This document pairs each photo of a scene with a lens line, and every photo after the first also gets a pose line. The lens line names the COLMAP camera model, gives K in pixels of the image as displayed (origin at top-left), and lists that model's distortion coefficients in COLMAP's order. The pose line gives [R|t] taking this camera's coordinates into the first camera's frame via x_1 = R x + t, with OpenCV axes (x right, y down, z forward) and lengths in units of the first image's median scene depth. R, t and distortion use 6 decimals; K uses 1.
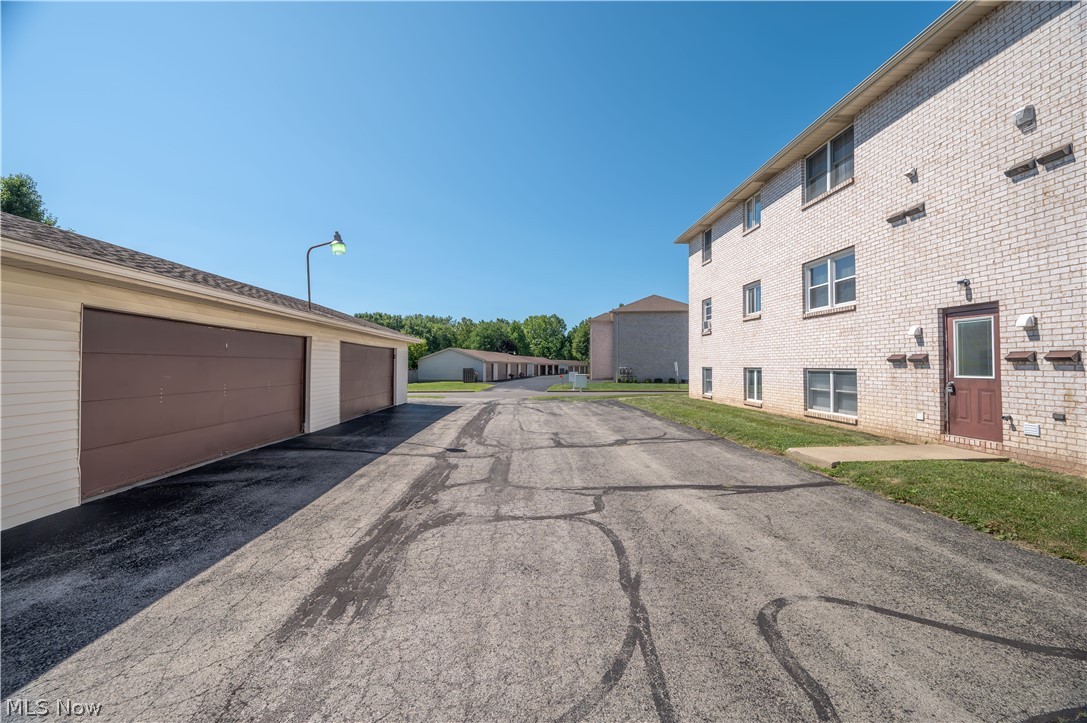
lens RADIAL K [[428.4, 0, 541.8], [0, 428.4, 358.4], [0, 0, 1]] dist [-0.001701, -0.000105]
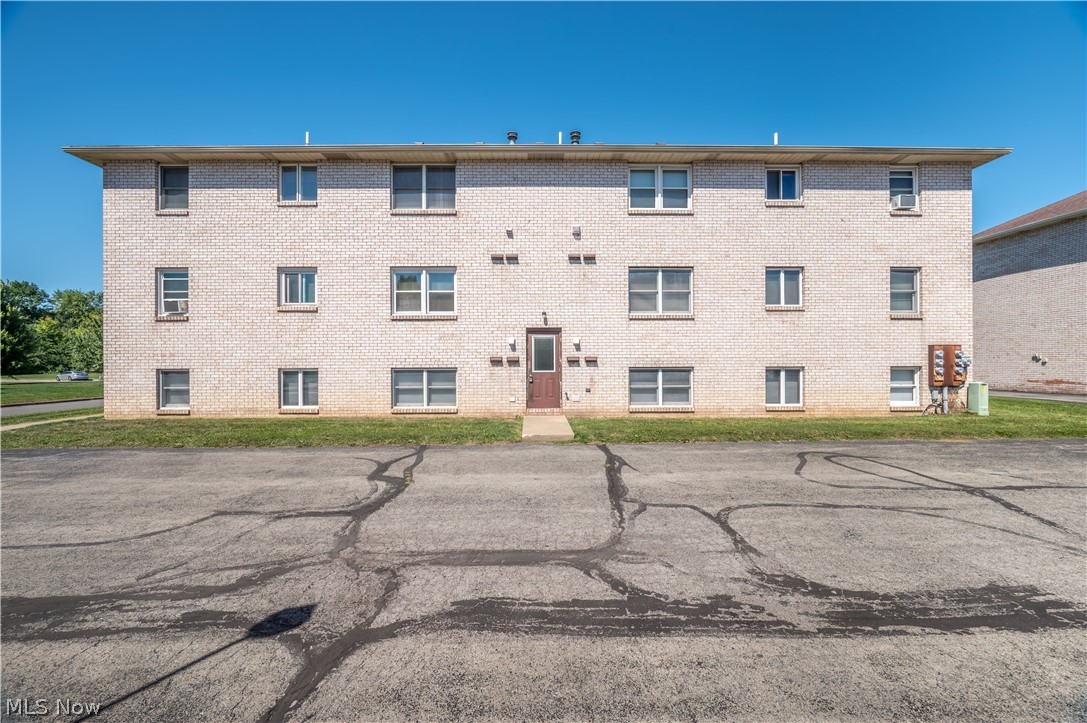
lens RADIAL K [[434.7, 0, 543.5], [0, 434.7, 361.5], [0, 0, 1]] dist [-0.001175, -0.000092]
pose [[0.029414, -0.004759, 0.999556, -0.801835], [-0.011942, 0.999916, 0.005113, -0.004175], [-0.999496, -0.012087, 0.029355, 1.131963]]
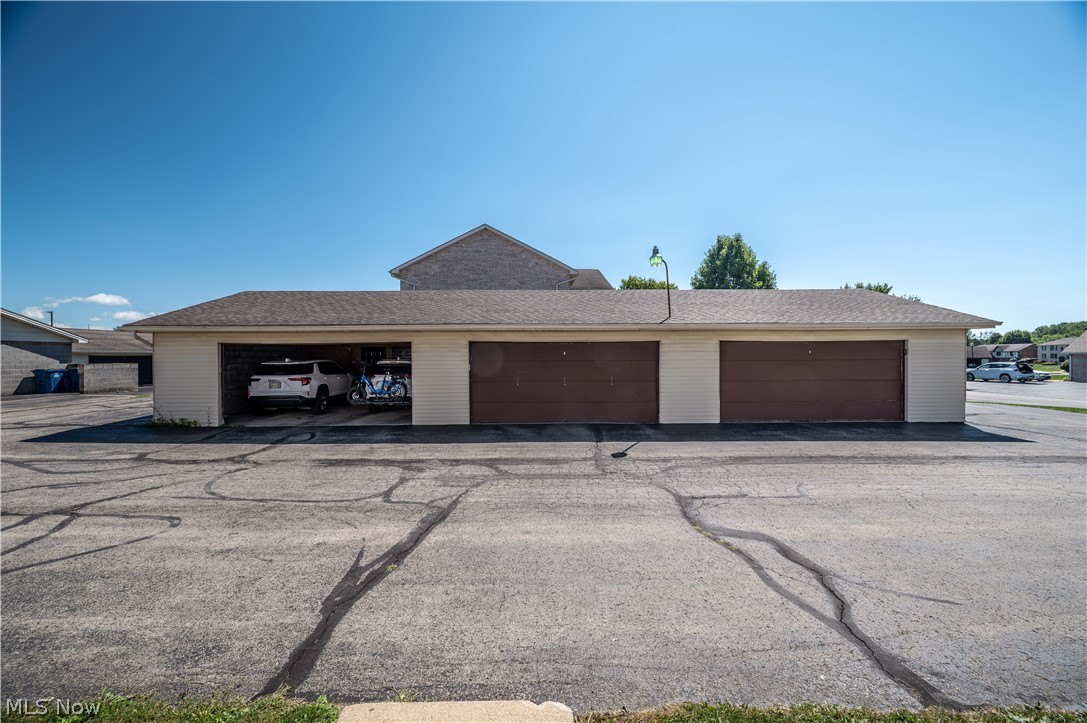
lens RADIAL K [[423.8, 0, 543.2], [0, 423.8, 358.2], [0, 0, 1]] dist [-0.001370, -0.000184]
pose [[-0.040547, 0.002638, -0.999174, 1.058216], [0.021541, 0.999766, 0.001765, -0.020275], [0.998945, -0.021451, -0.040594, 1.245822]]
